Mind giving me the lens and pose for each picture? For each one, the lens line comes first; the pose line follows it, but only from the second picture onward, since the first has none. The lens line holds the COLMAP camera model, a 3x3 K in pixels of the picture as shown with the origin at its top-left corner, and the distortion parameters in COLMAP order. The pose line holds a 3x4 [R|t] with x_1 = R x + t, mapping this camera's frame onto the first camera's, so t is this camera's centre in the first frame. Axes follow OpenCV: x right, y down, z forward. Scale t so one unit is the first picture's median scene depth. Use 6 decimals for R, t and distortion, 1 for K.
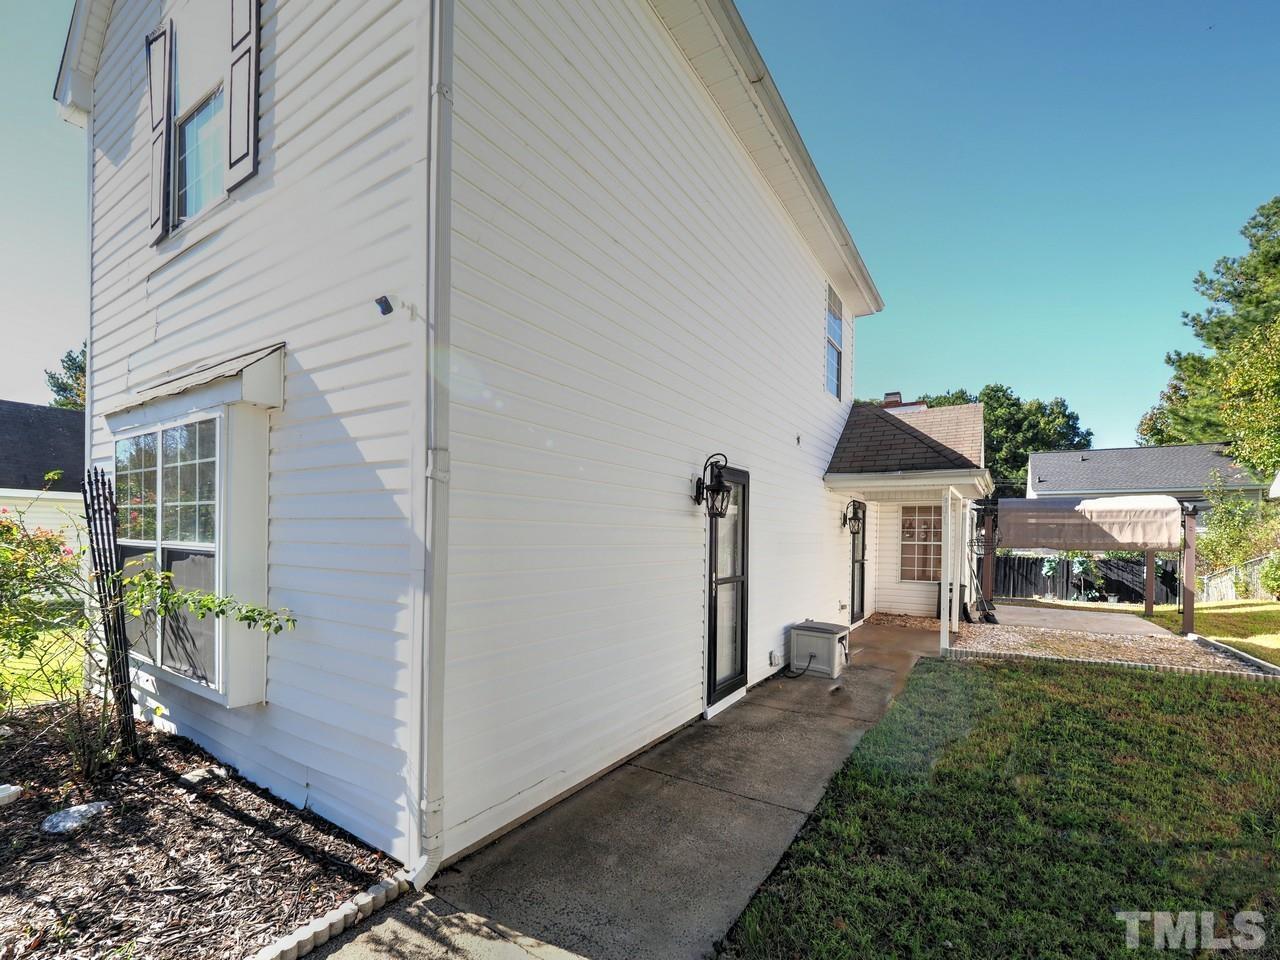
lens RADIAL K [[575.9, 0, 633.1], [0, 575.9, 543.5], [0, 0, 1]] dist [-0.014745, 0.006045]
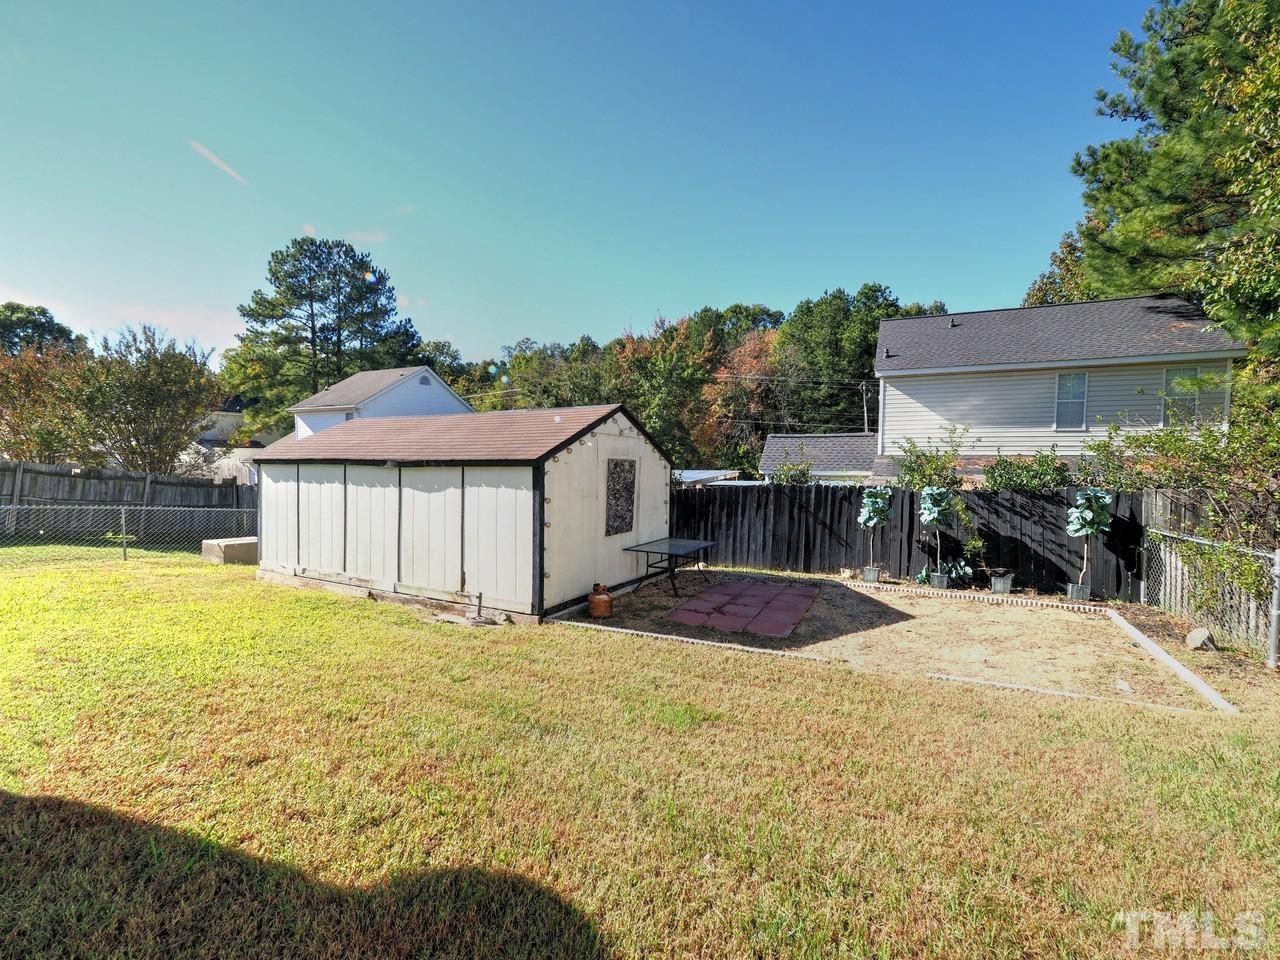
lens RADIAL K [[539.7, 0, 640.0], [0, 539.7, 480.0], [0, 0, 1]] dist [-0.008164, 0.000985]
pose [[0.992021, -0.015923, 0.125067, 0.751796], [0.011618, 0.999317, 0.035074, 0.002960], [-0.125540, -0.033341, 0.991528, 0.919057]]
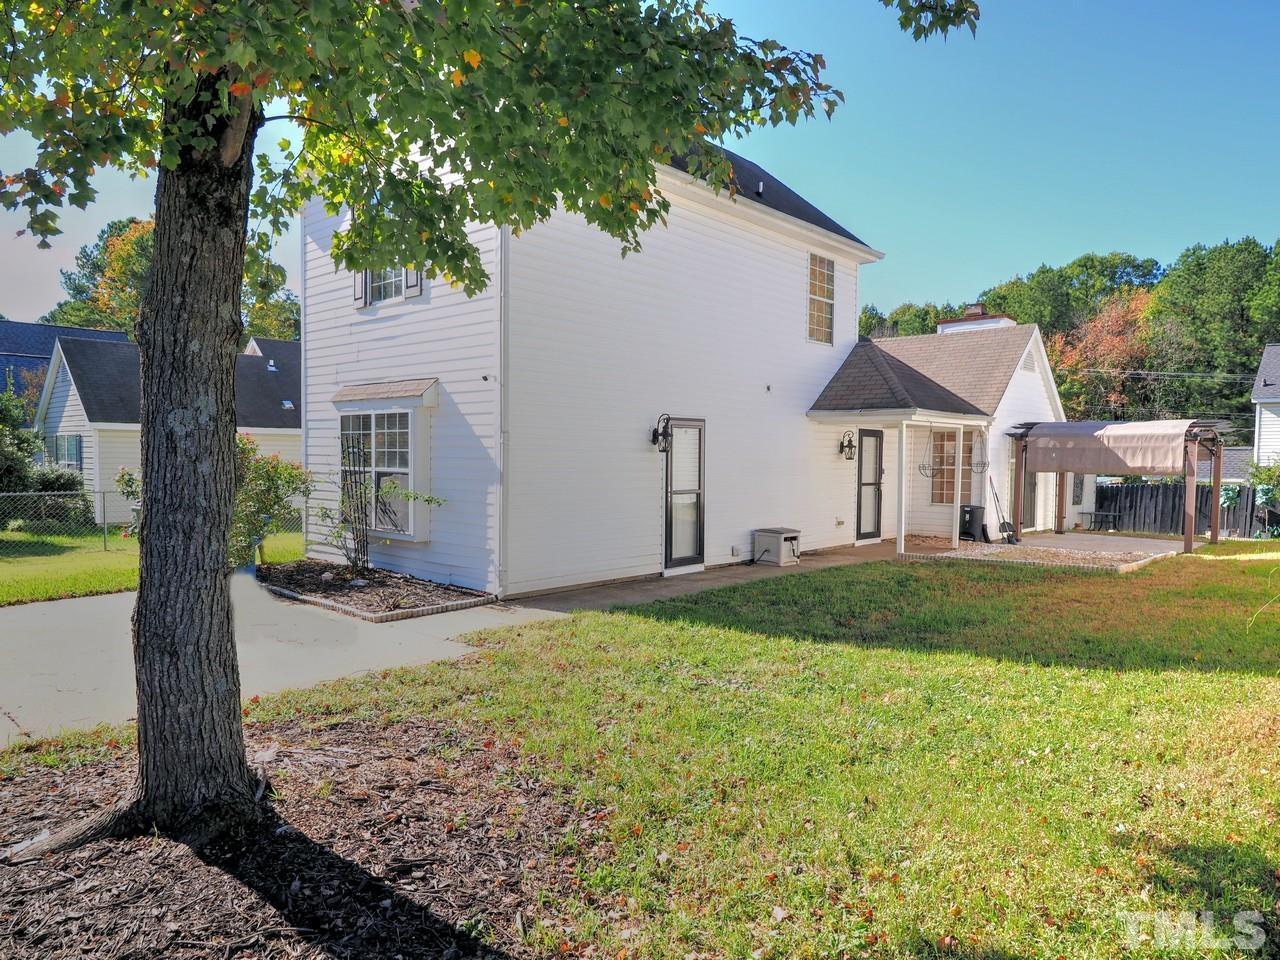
lens RADIAL K [[843.2, 0, 634.7], [0, 843.2, 482.3], [0, 0, 1]] dist [0.000415, 0.010078]
pose [[0.986807, 0.001617, -0.161895, 0.150522], [0.001057, 0.999865, 0.016427, 0.000419], [0.161899, -0.016382, 0.986671, -0.469043]]
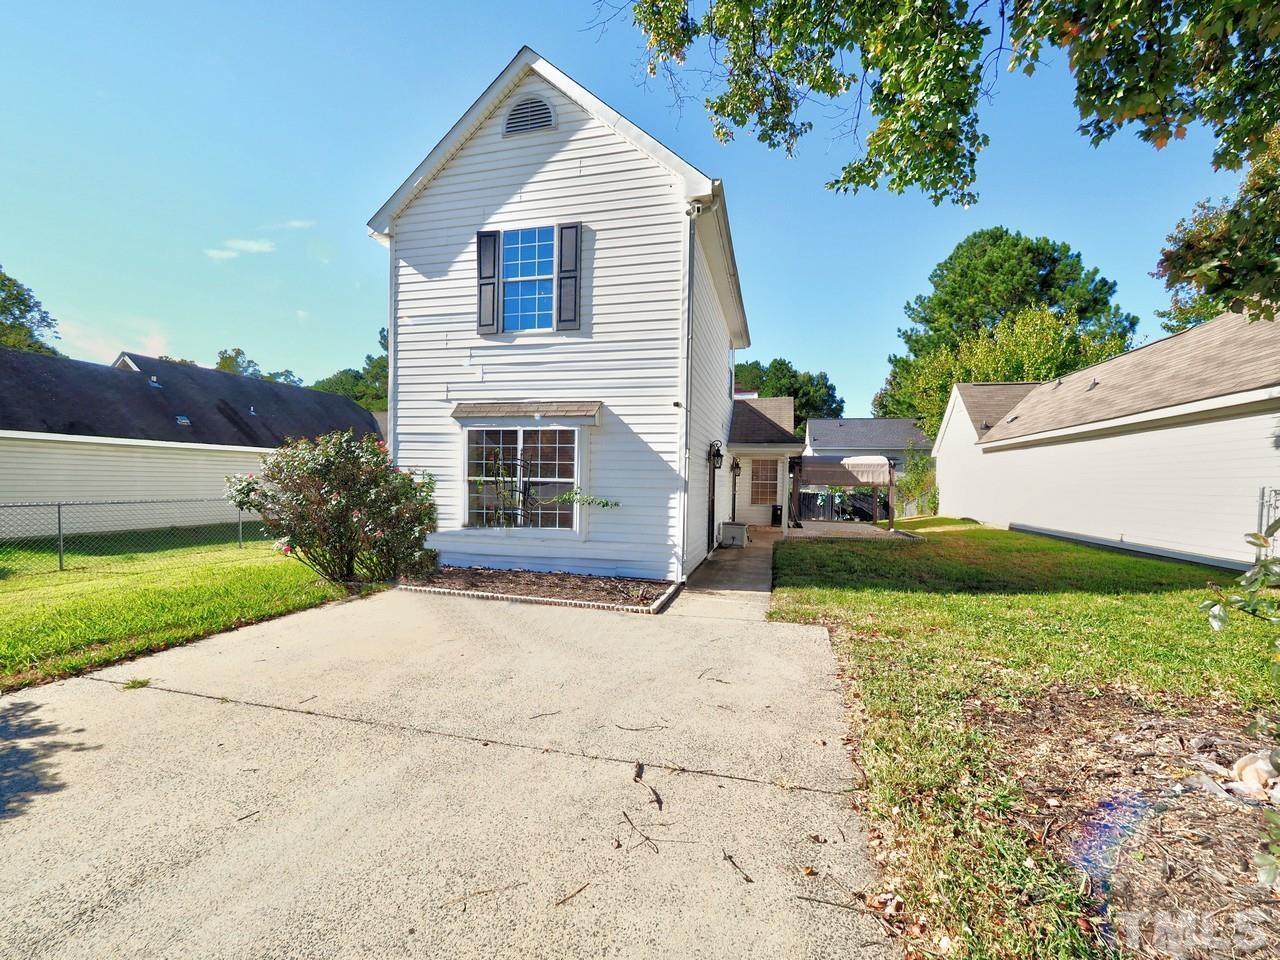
lens RADIAL K [[552.2, 0, 638.6], [0, 552.2, 495.8], [0, 0, 1]] dist [0.022555, -0.013951]
pose [[0.947861, -0.005992, 0.318627, -0.277065], [-0.000007, 0.999823, 0.018823, 0.007109], [-0.318684, -0.017844, 0.947693, -0.322911]]
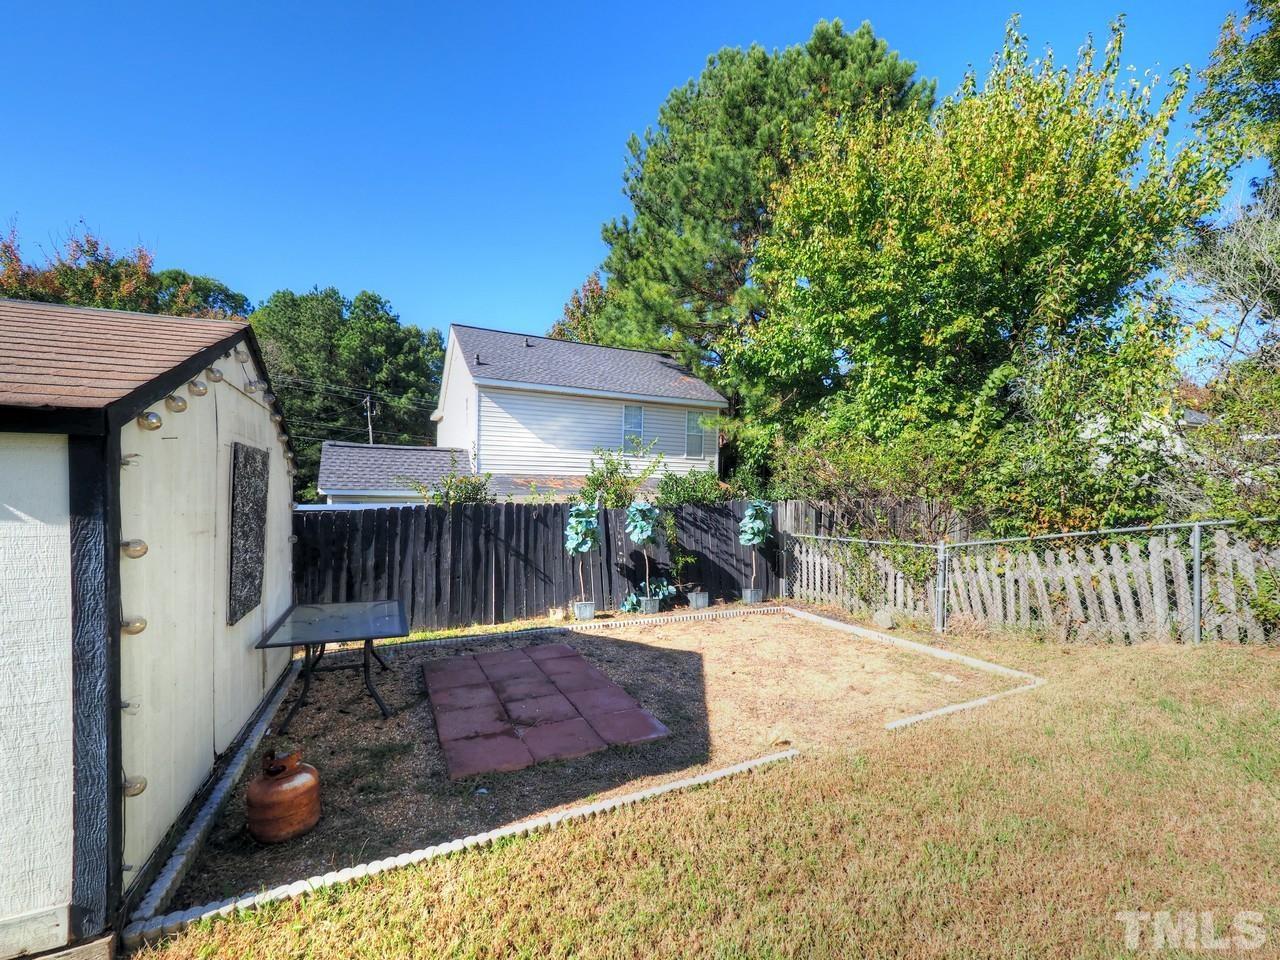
lens RADIAL K [[552.2, 0, 638.6], [0, 552.2, 495.8], [0, 0, 1]] dist [0.022555, -0.013951]
pose [[0.520858, -0.016405, 0.853486, 0.672981], [-0.000234, 0.999813, 0.019360, 0.018652], [-0.853644, -0.010283, 0.520756, 1.194139]]
